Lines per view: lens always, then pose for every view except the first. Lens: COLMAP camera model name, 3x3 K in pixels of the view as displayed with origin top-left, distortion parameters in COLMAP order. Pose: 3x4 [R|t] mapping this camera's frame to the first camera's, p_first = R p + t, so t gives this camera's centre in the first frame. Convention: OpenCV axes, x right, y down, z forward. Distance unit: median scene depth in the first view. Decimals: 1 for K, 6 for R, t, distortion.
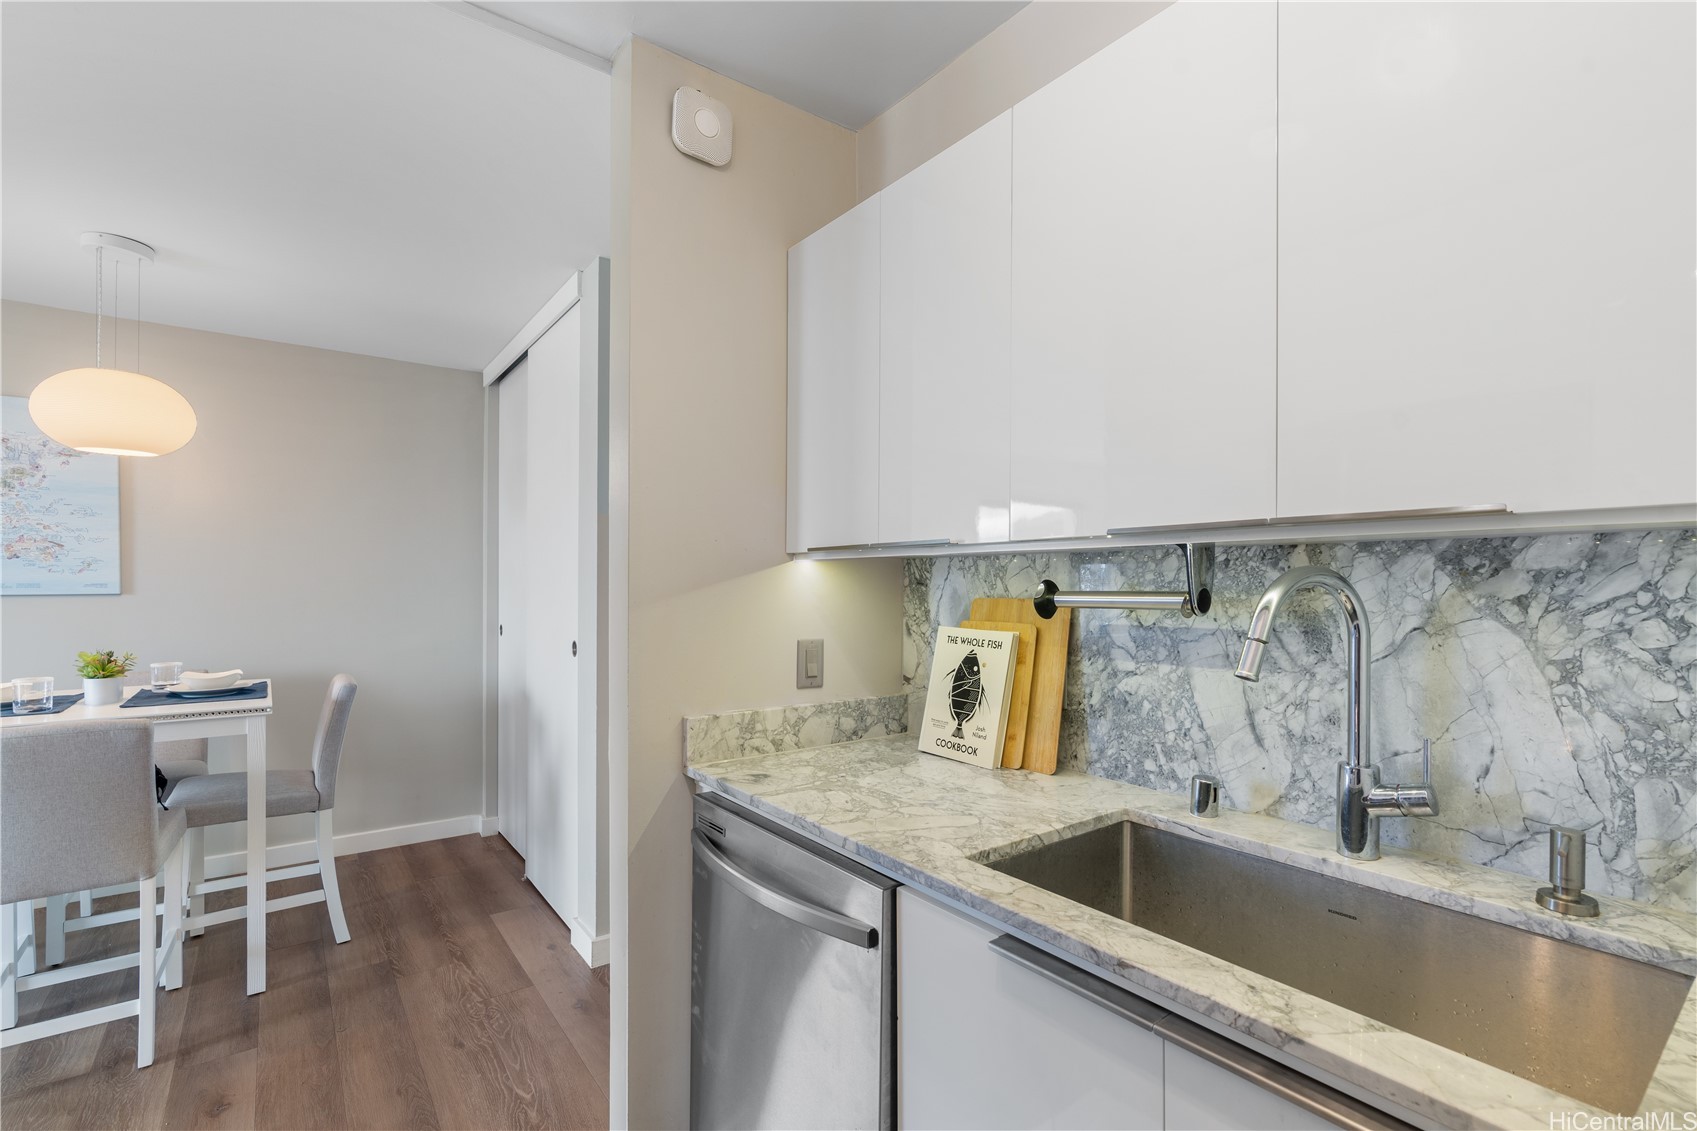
lens RADIAL K [[766.1, 0, 862.4], [0, 766.1, 585.2], [0, 0, 1]] dist [-0.011718, 0.005377]
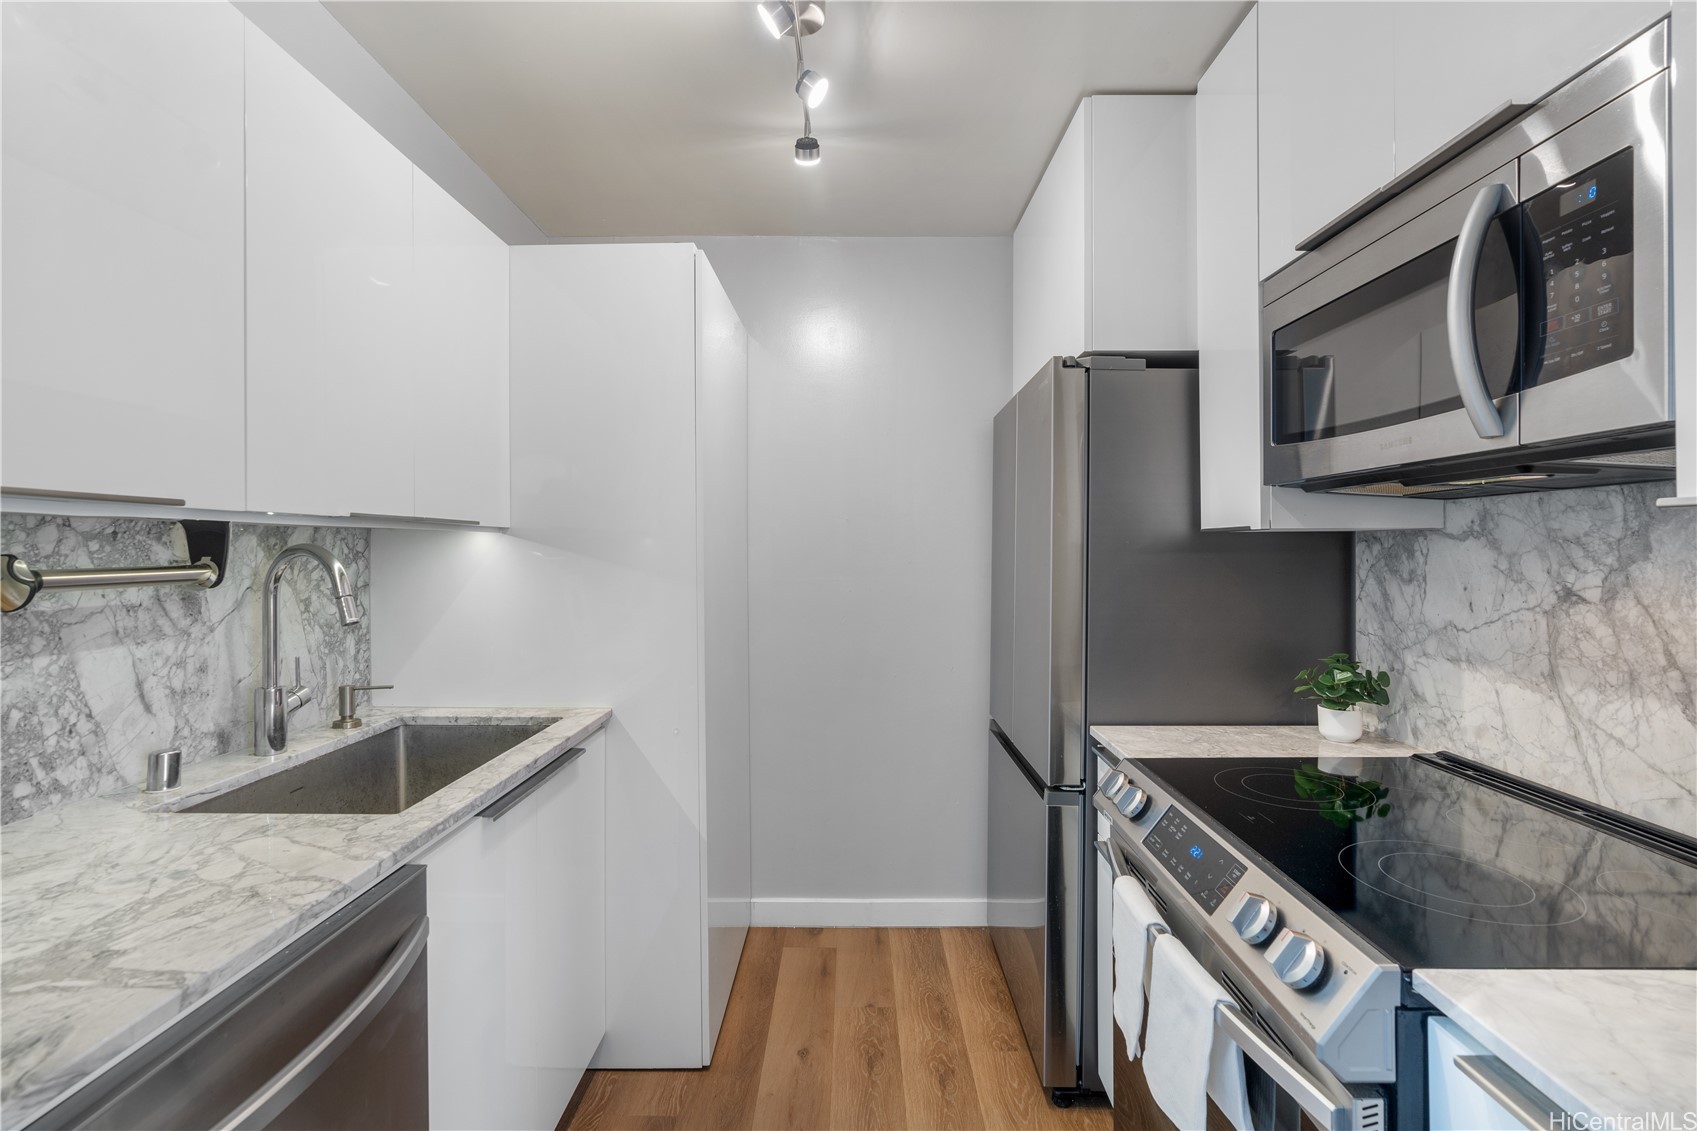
lens RADIAL K [[766.1, 0, 836.0], [0, 766.1, 542.2], [0, 0, 1]] dist [-0.011718, 0.005377]
pose [[-0.777186, 0.002063, 0.629267, -0.538043], [-0.003014, 0.999971, -0.007000, -0.011025], [-0.629263, -0.007337, -0.777157, 0.761298]]
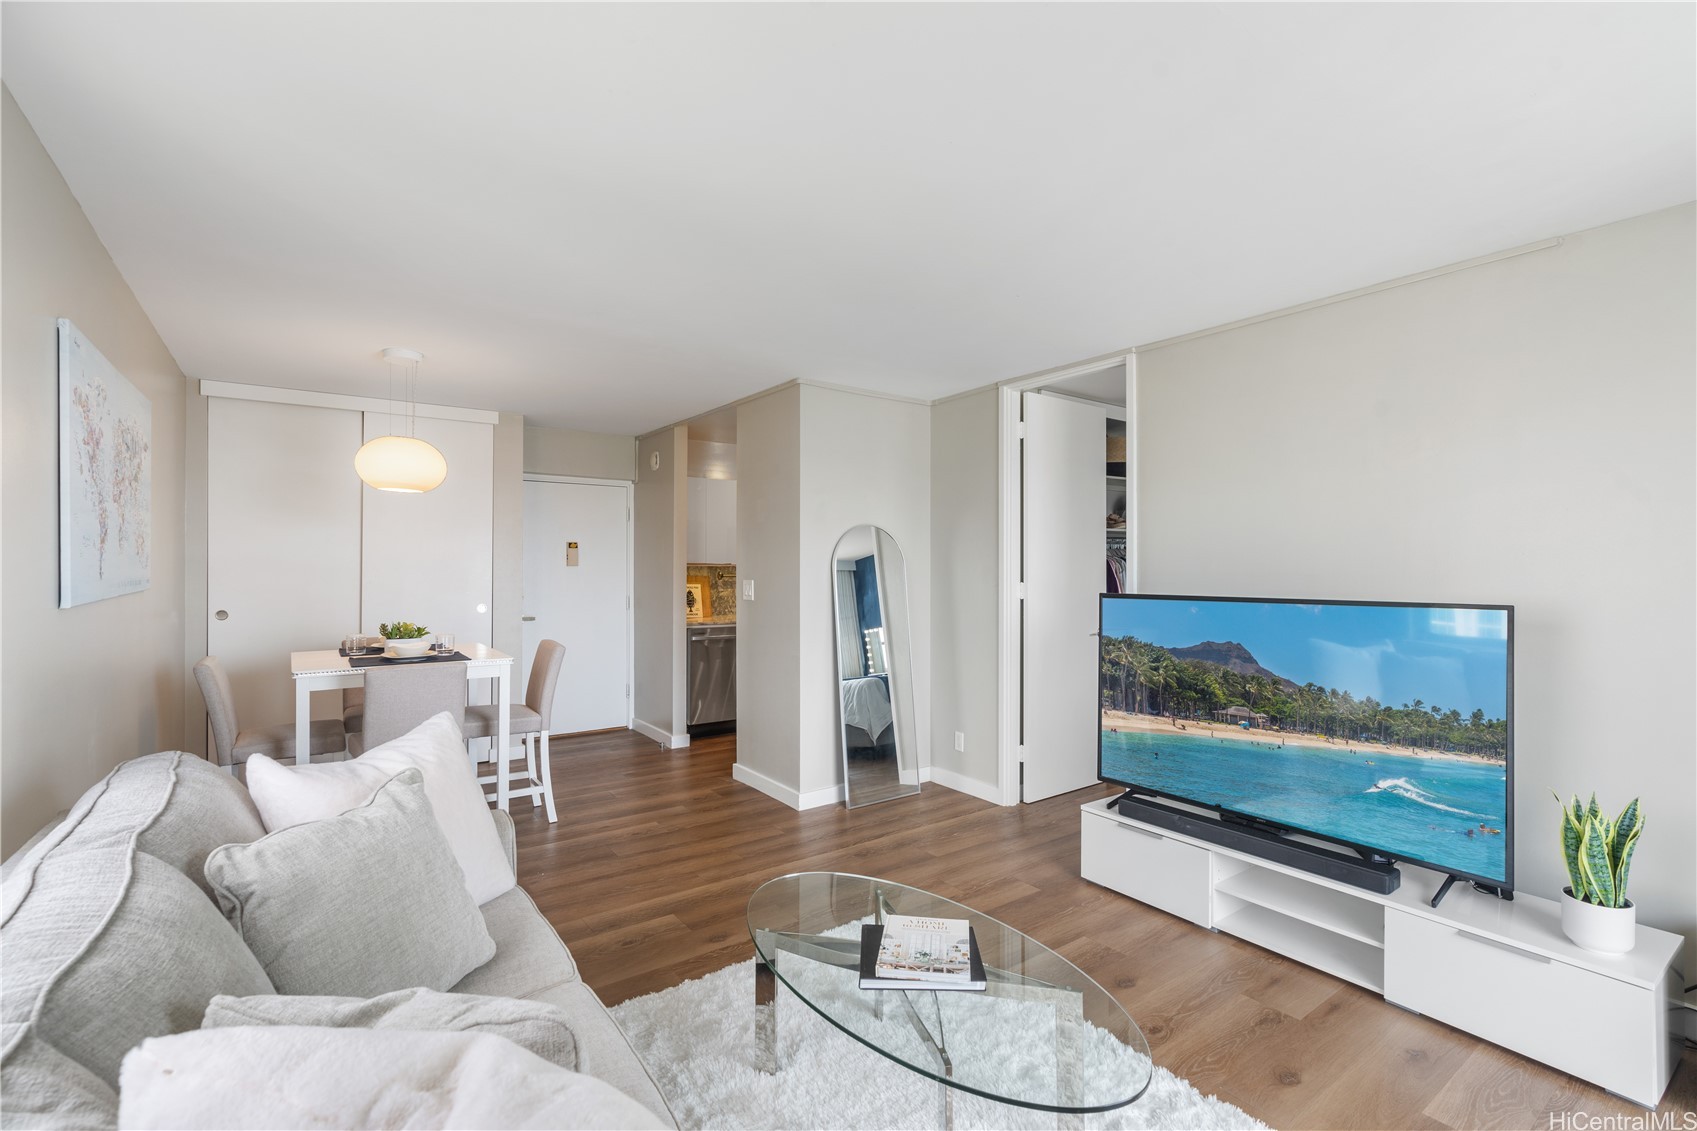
lens RADIAL K [[766.1, 0, 846.8], [0, 766.1, 551.4], [0, 0, 1]] dist [-0.011718, 0.005377]
pose [[0.032271, 0.017589, 0.999324, -3.038887], [-0.002273, 0.999844, -0.017524, -0.034621], [-0.999477, -0.001706, 0.032306, 0.075345]]
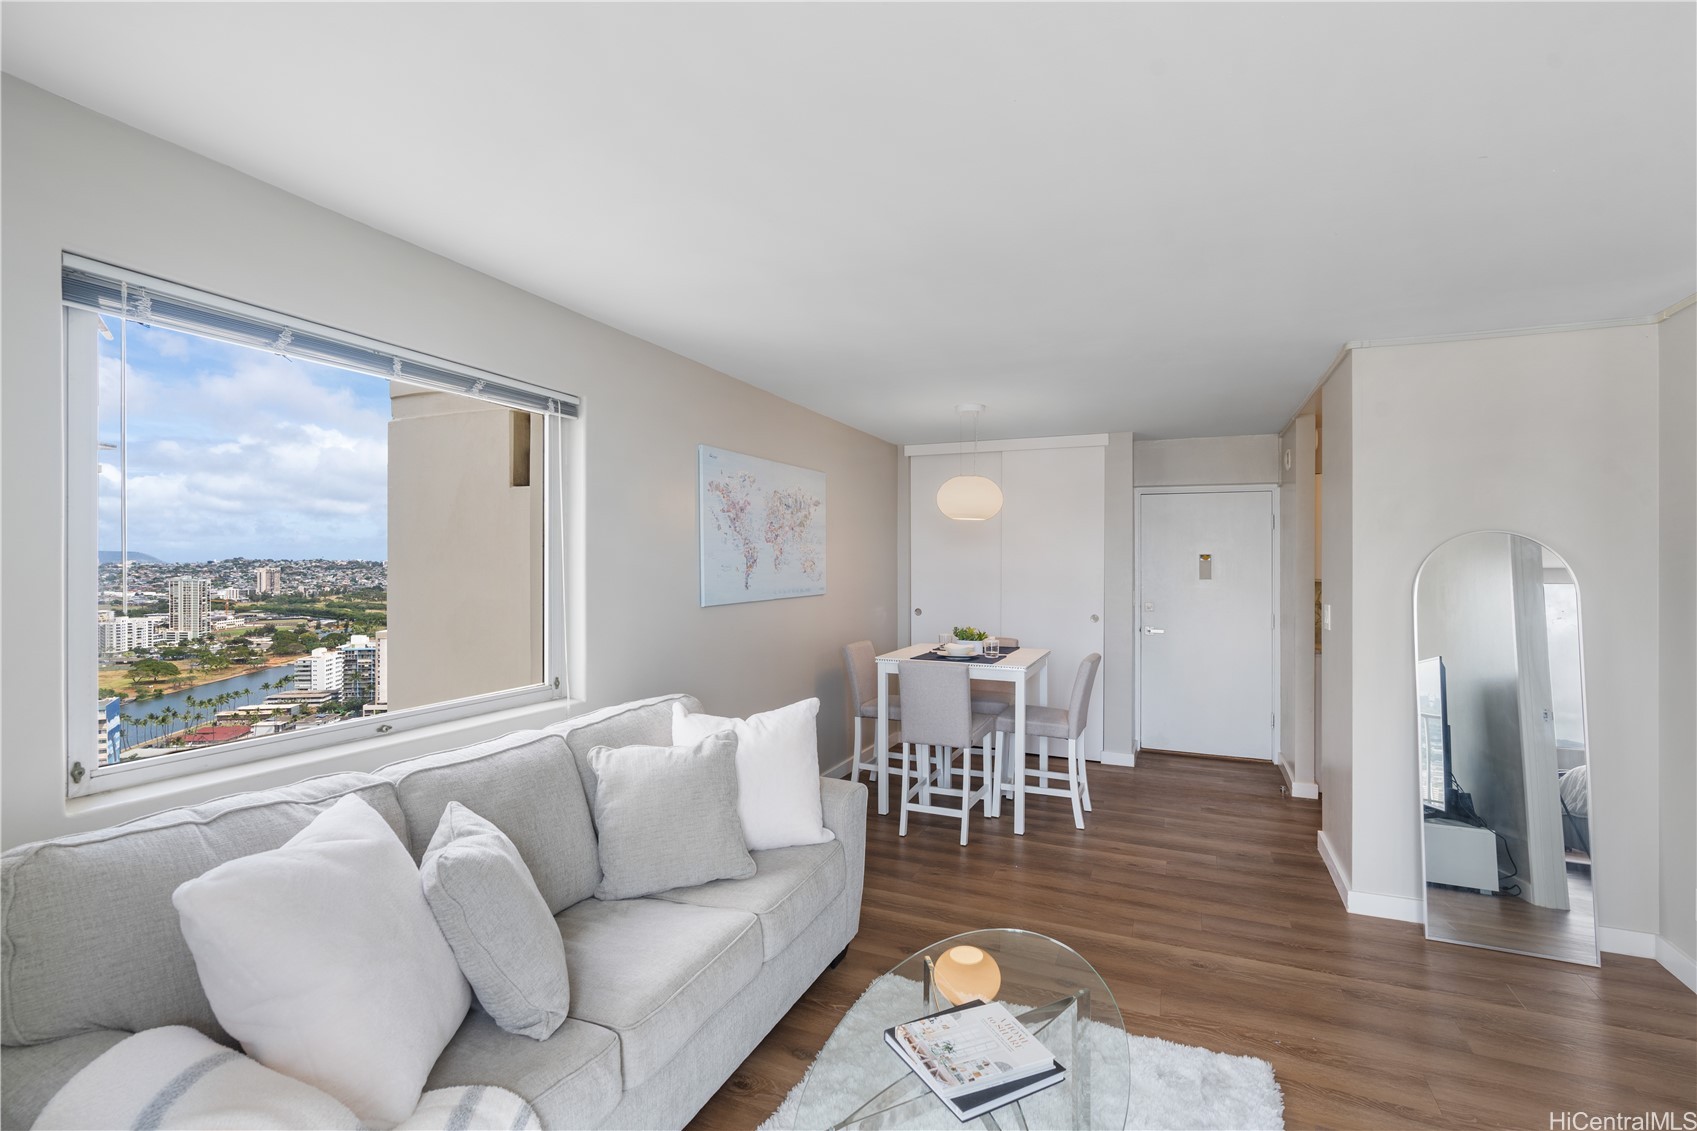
lens RADIAL K [[766.1, 0, 844.4], [0, 766.1, 567.5], [0, 0, 1]] dist [-0.011718, 0.005377]
pose [[0.878662, 0.001850, 0.477441, -2.624039], [-0.006372, 0.999949, 0.007853, -0.085207], [-0.477402, -0.009942, 0.878629, -0.609012]]
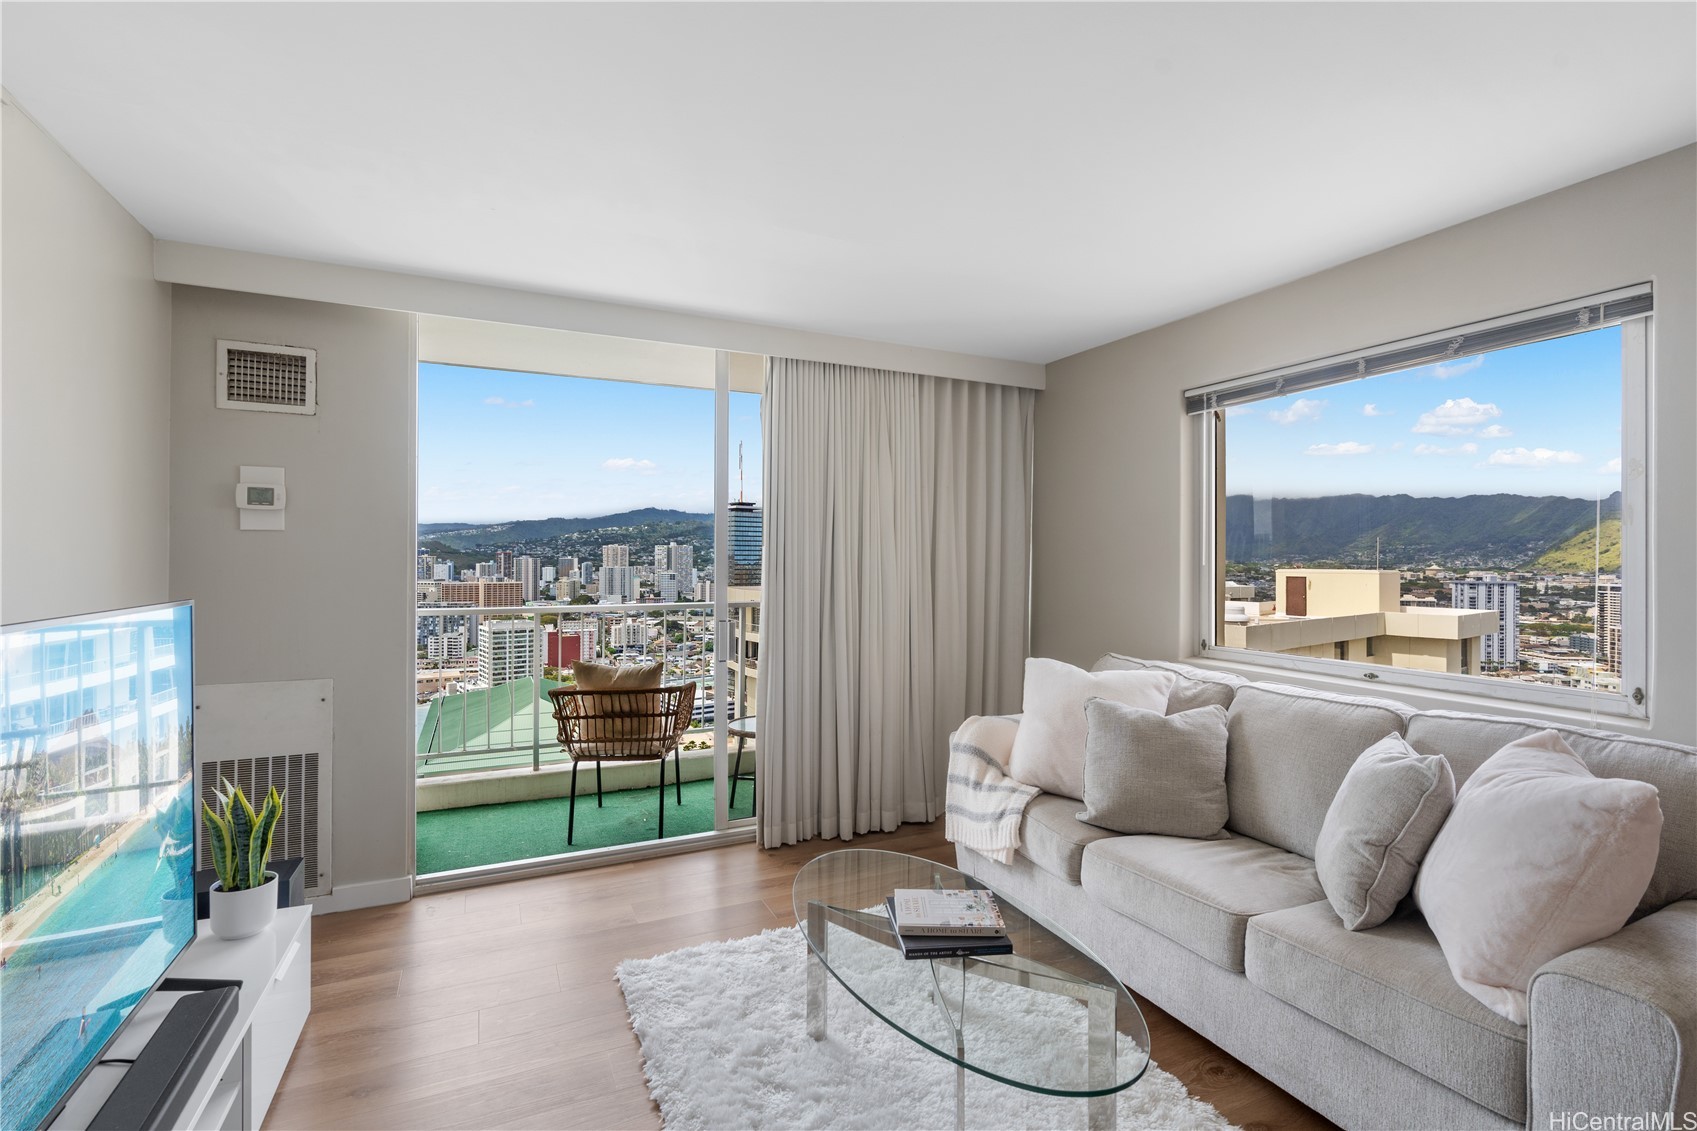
lens RADIAL K [[766.1, 0, 847.0], [0, 766.1, 558.5], [0, 0, 1]] dist [-0.011718, 0.005377]
pose [[-0.216002, -0.004680, -0.976382, -1.172539], [-0.001087, 0.999989, -0.004553, -0.029302], [0.976392, 0.000078, -0.216005, 0.117363]]
